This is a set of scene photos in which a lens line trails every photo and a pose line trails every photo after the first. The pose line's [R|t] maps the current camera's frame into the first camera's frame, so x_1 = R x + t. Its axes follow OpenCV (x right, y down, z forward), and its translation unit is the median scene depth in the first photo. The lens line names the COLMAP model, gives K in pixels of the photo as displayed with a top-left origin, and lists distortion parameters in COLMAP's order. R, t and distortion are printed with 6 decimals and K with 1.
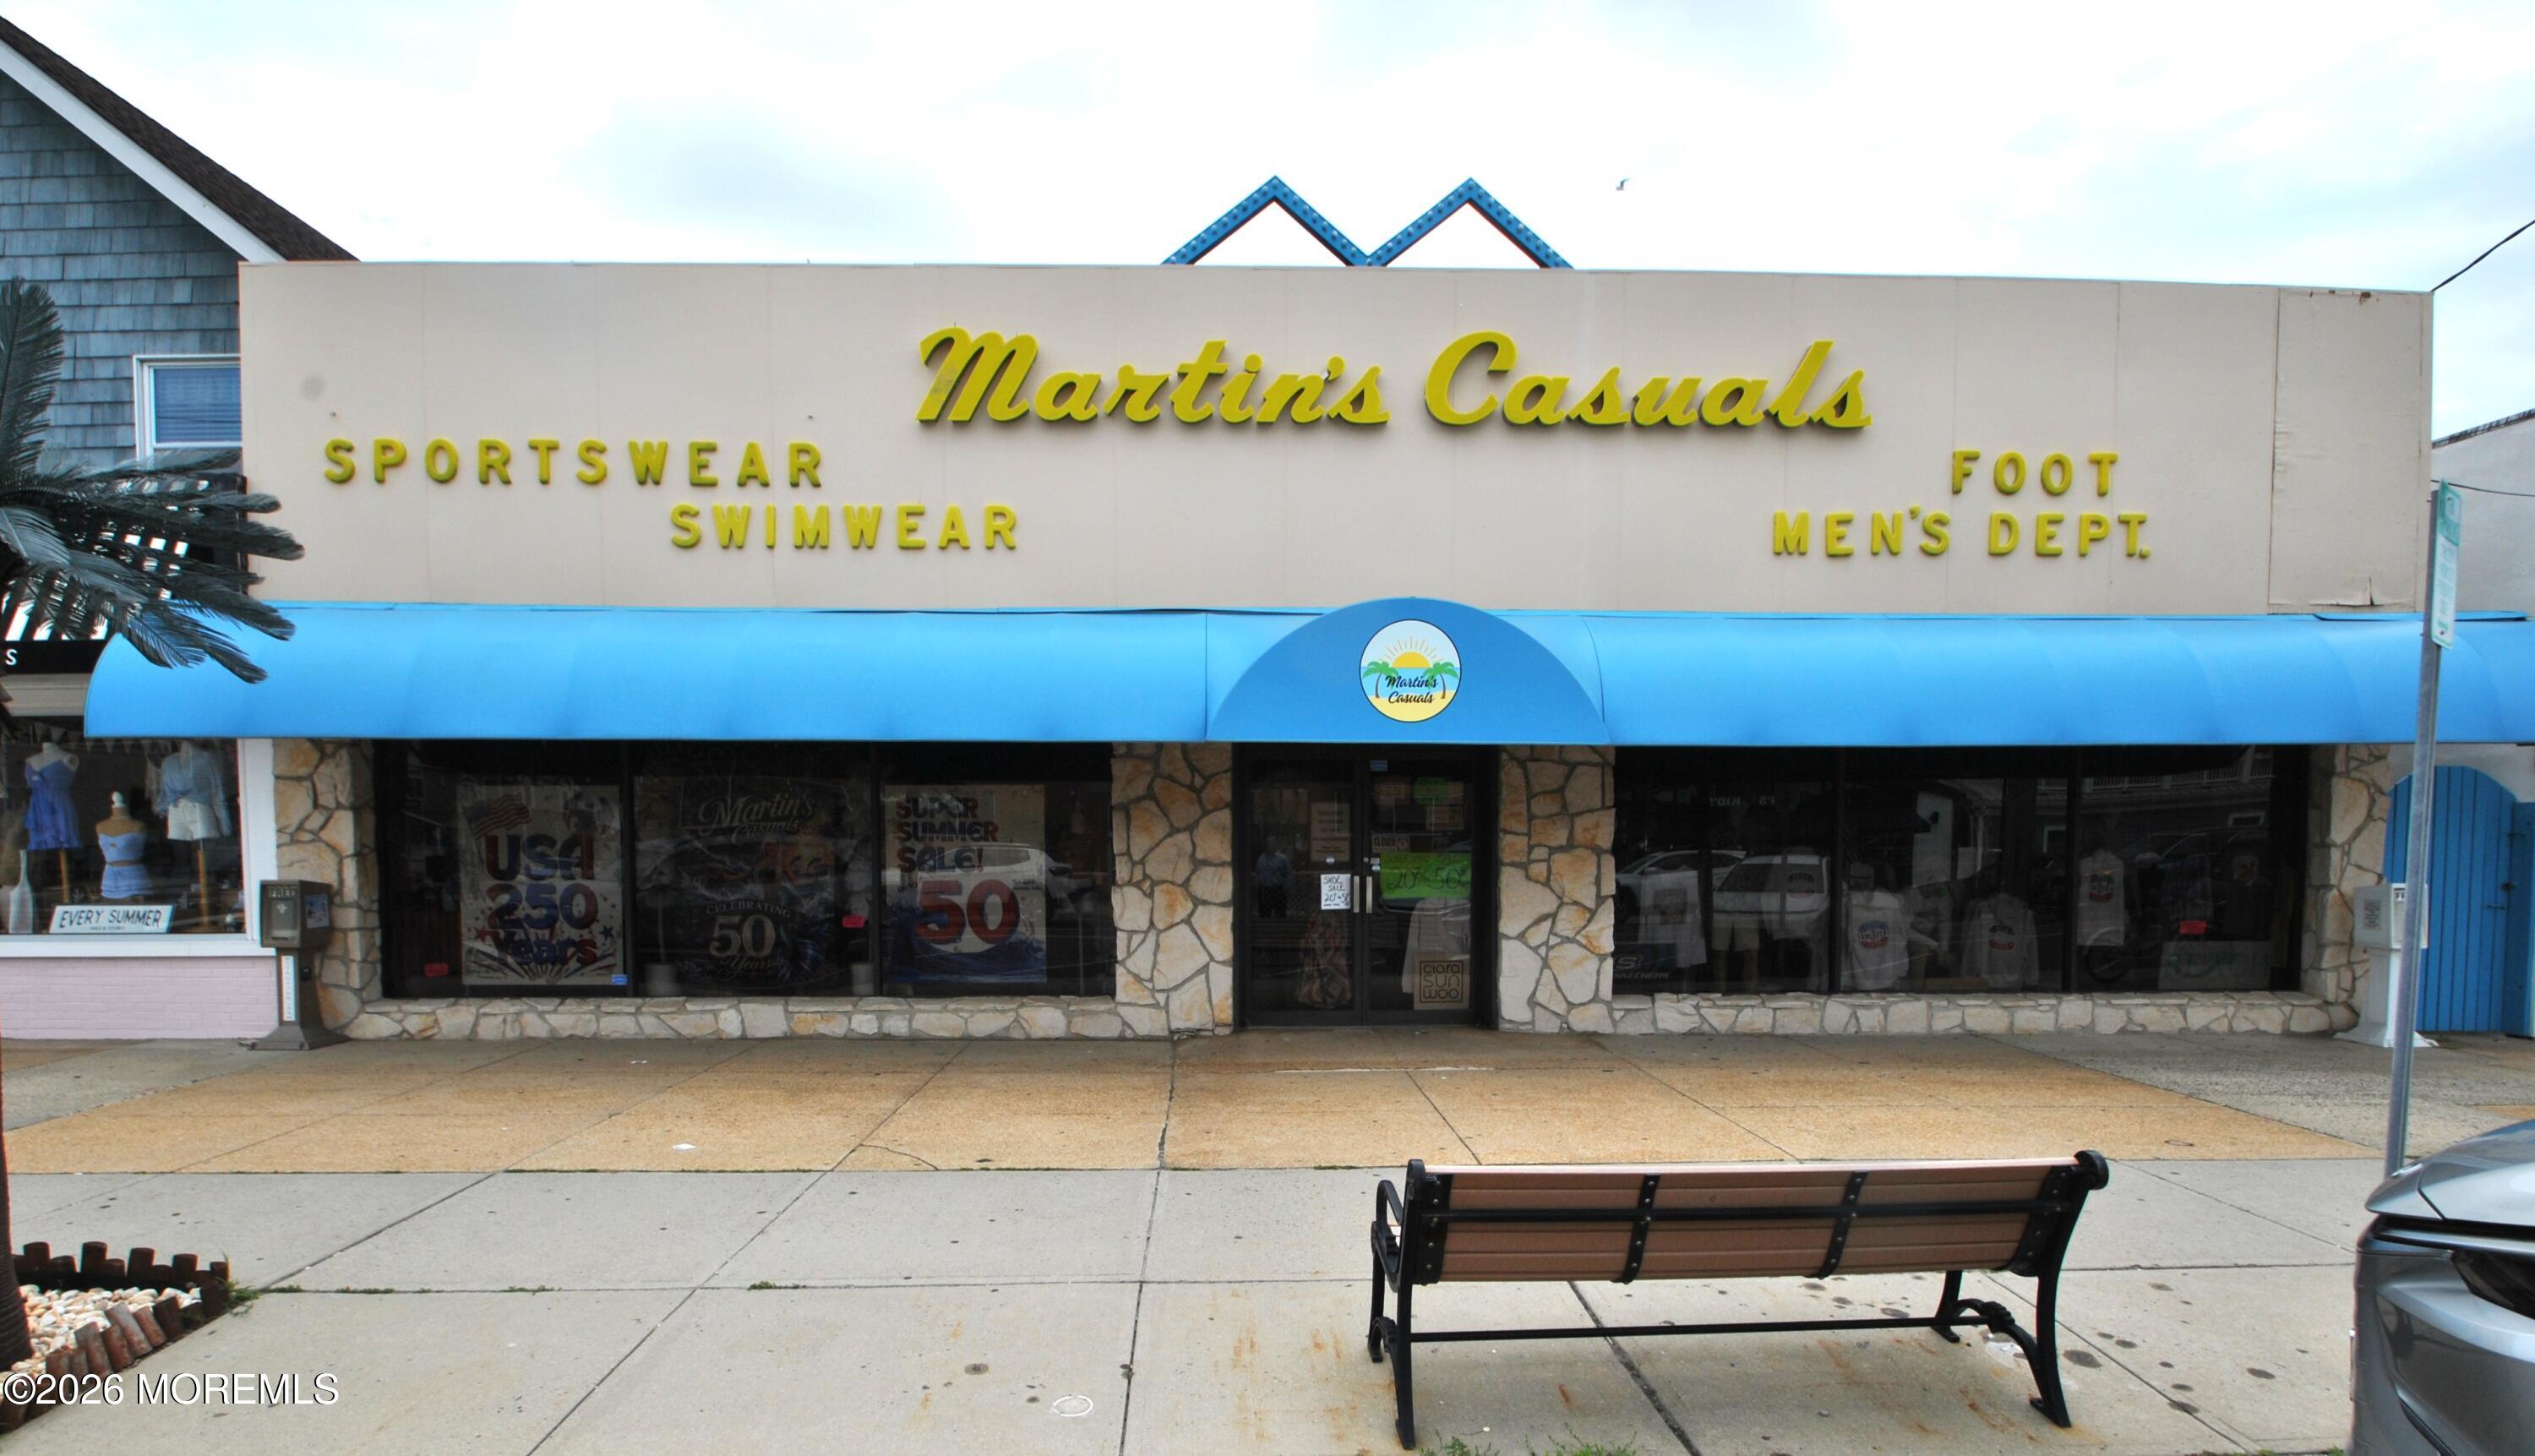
lens RADIAL K [[1261.2, 0, 1235.3], [0, 1261.2, 902.2], [0, 0, 1]] dist [-0.020527, -0.001123]
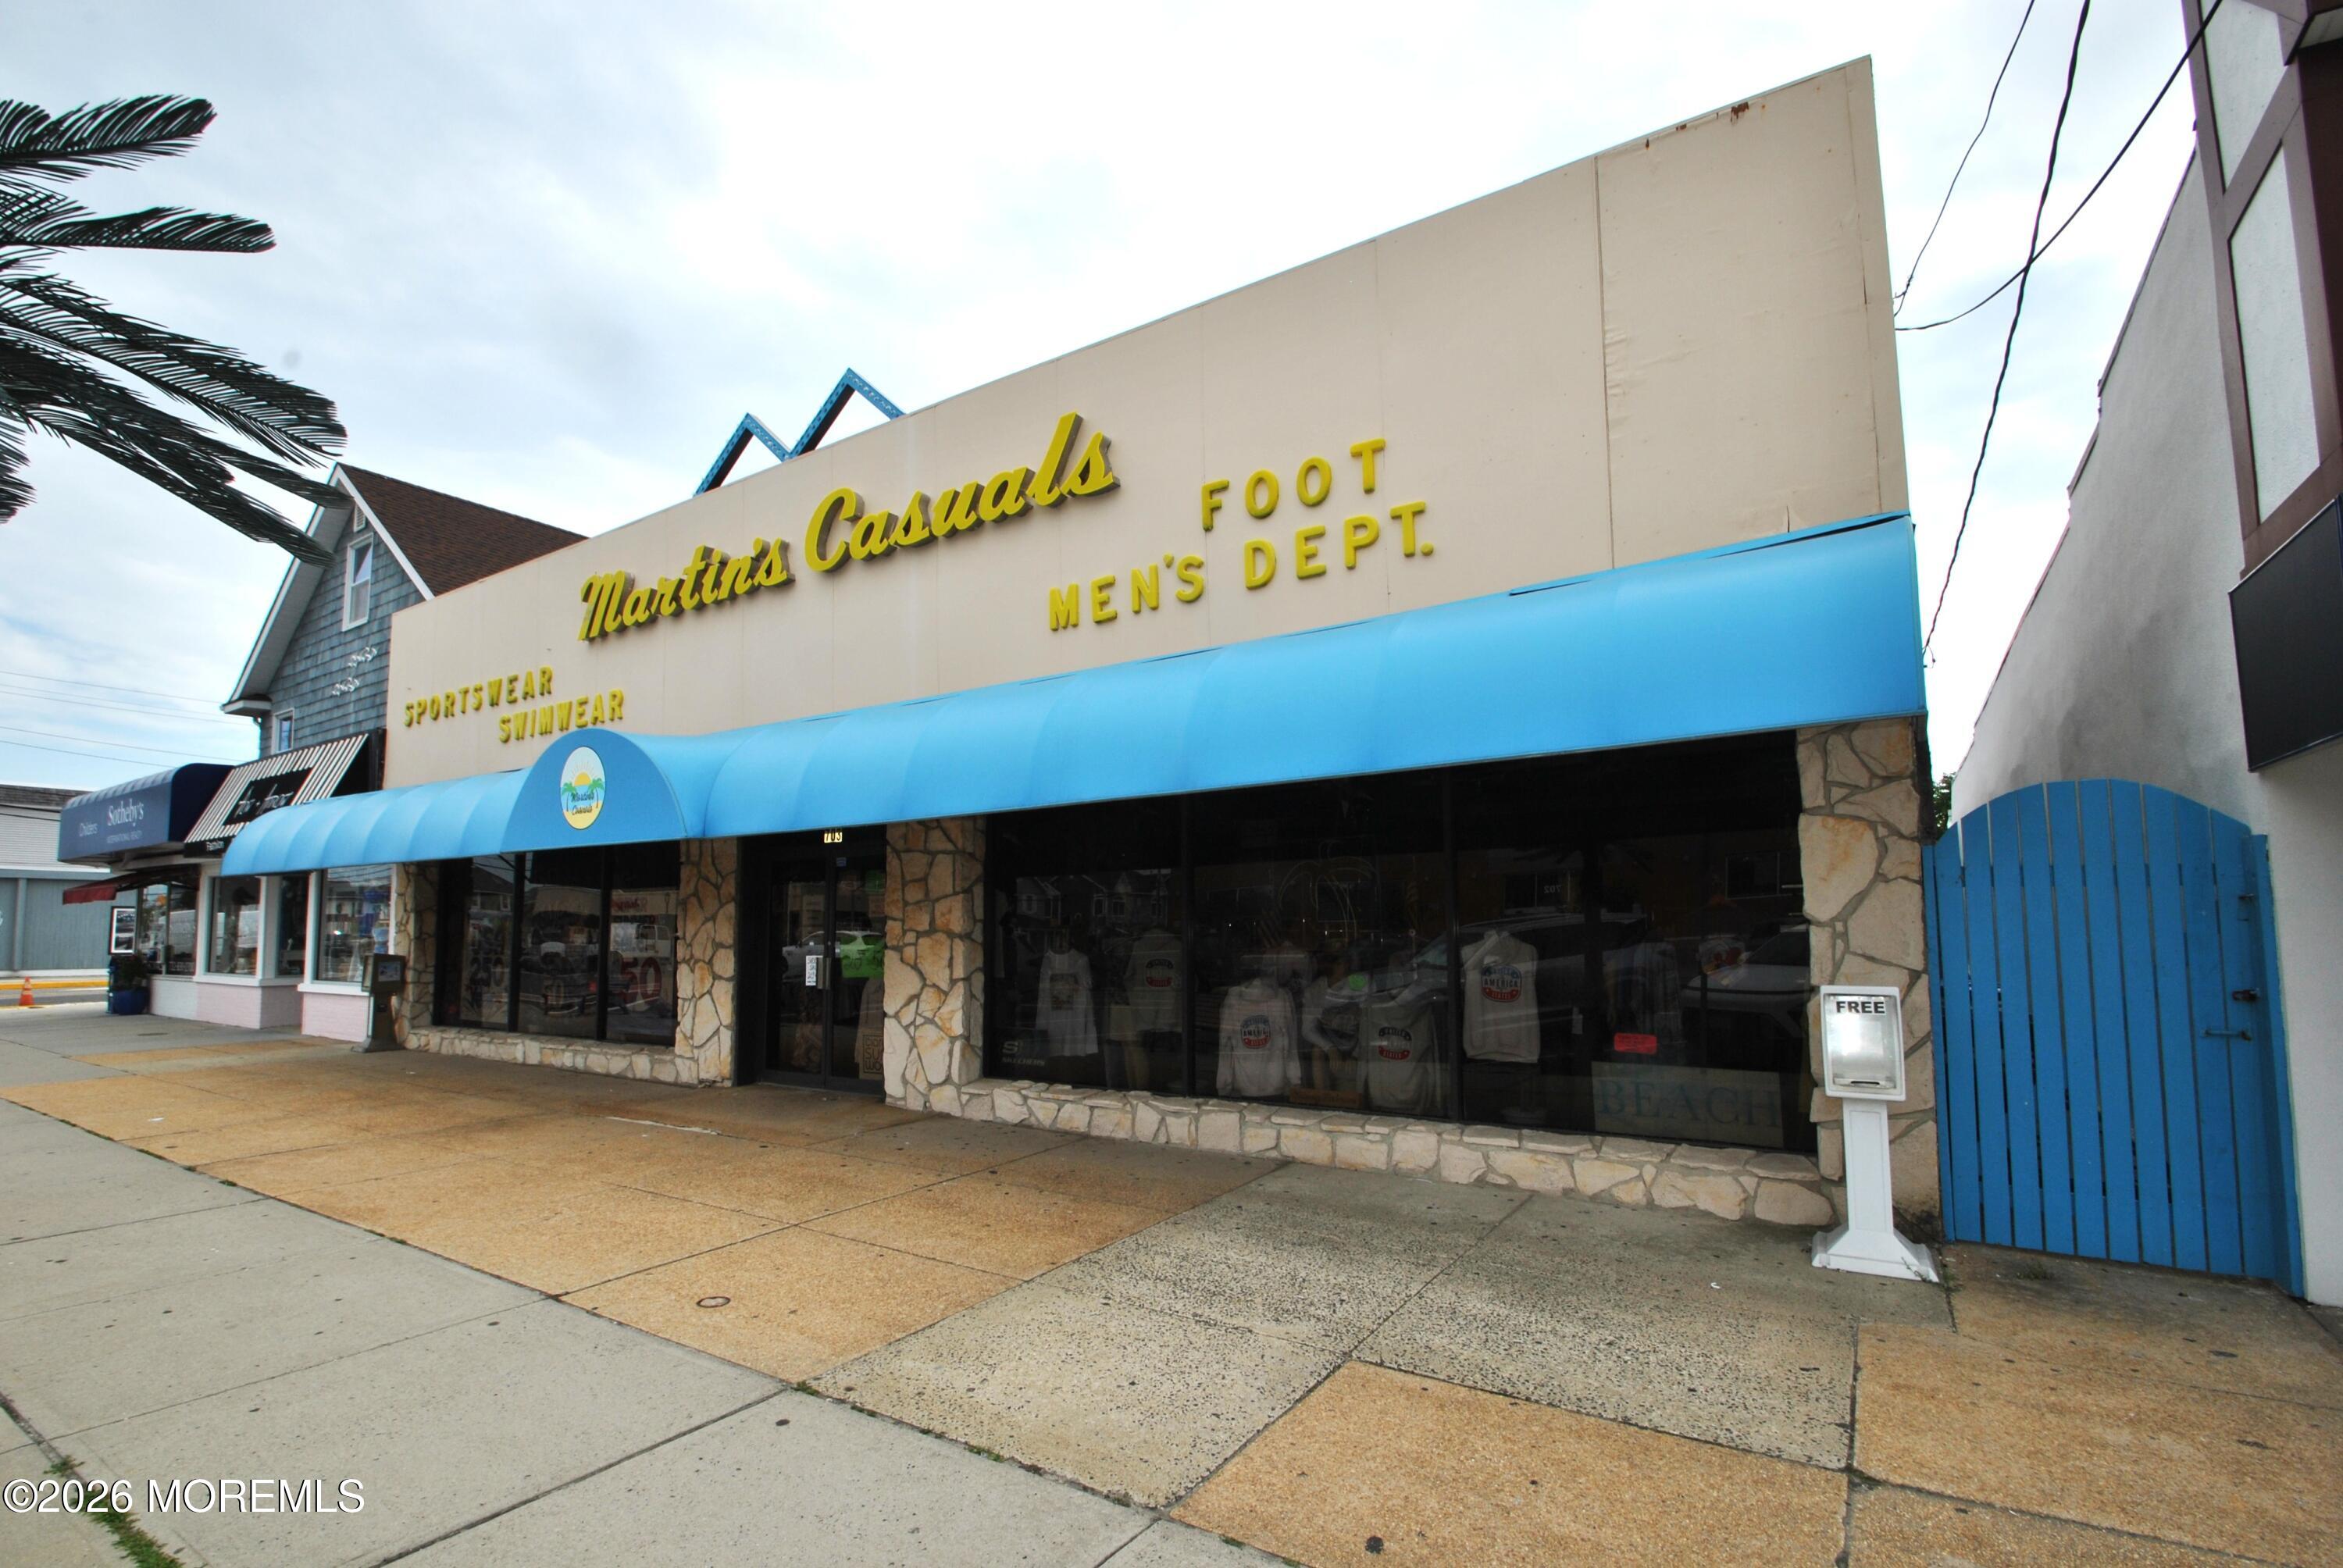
lens RADIAL K [[1097.4, 0, 1165.3], [0, 1097.4, 844.6], [0, 0, 1]] dist [-0.003329, -0.000013]
pose [[0.817340, -0.049003, -0.574068, 0.962458], [-0.023741, 0.992666, -0.118538, -0.011906], [0.575666, 0.110515, 0.810182, 0.364661]]
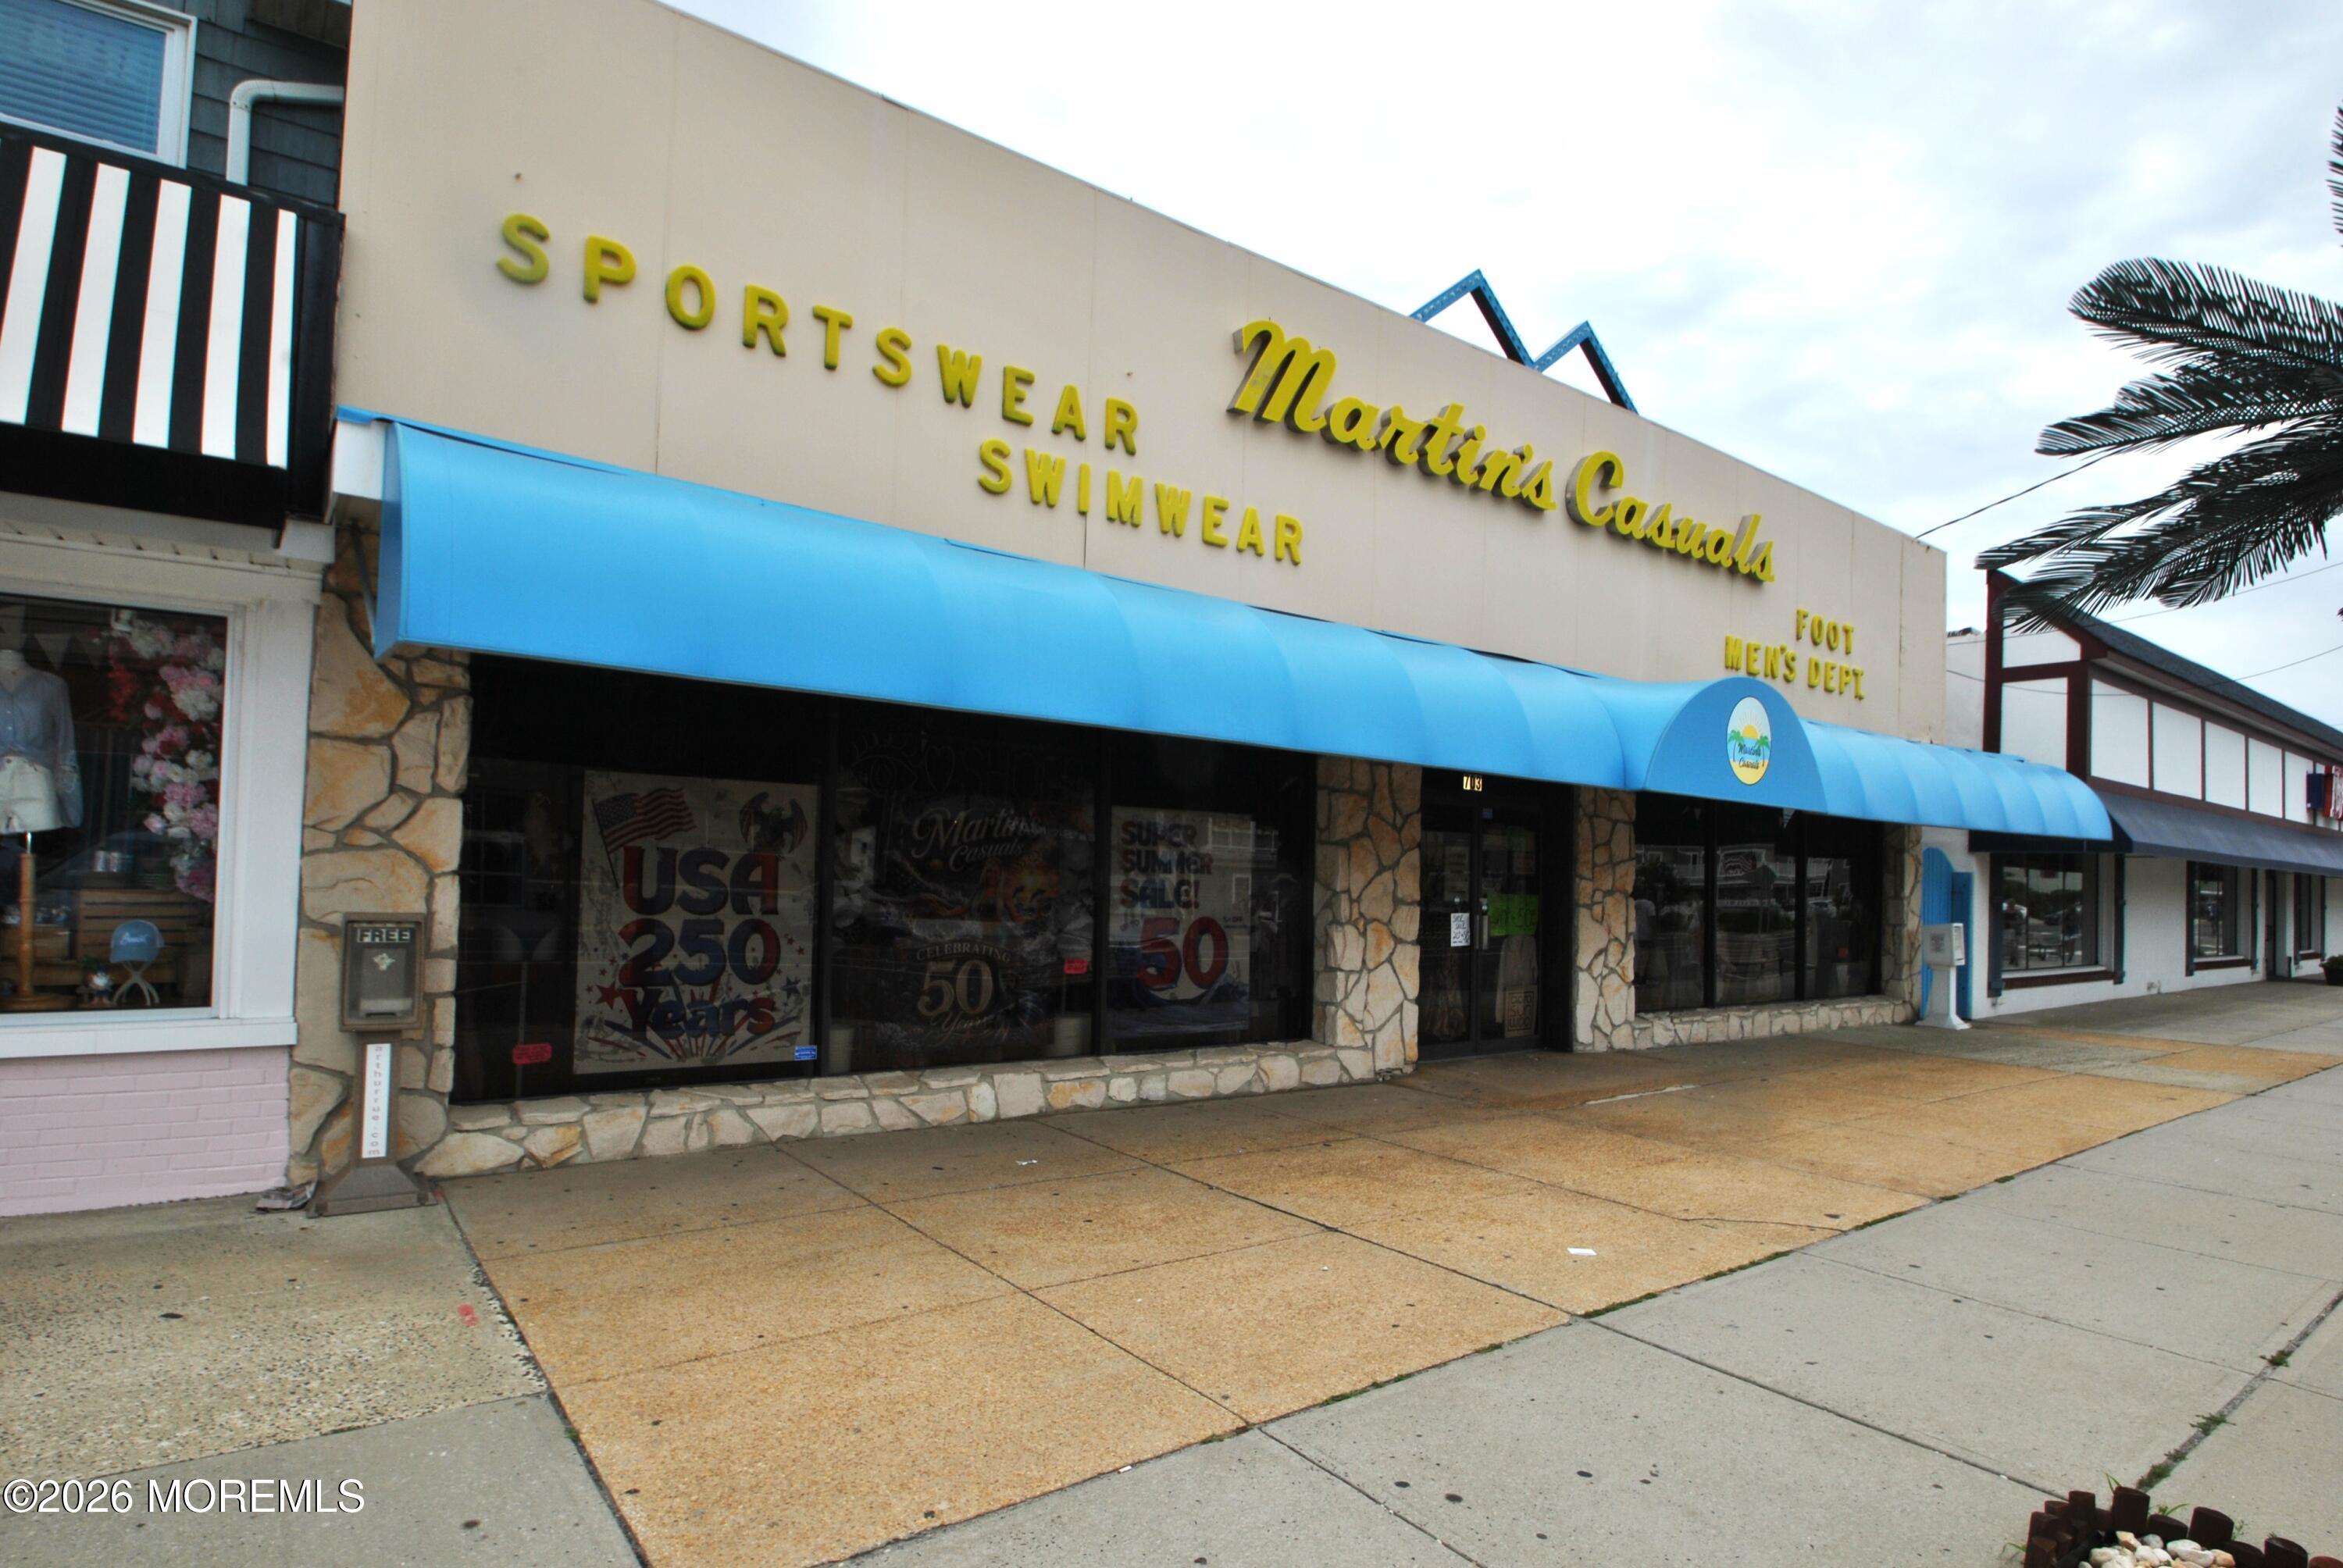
lens RADIAL K [[1211.6, 0, 1119.9], [0, 1211.6, 844.4], [0, 0, 1]] dist [-0.028478, 0.000361]
pose [[0.830823, 0.037866, 0.555247, -0.747964], [-0.000270, 0.997710, -0.067637, -0.011373], [-0.556537, 0.056044, 0.828931, 0.324058]]
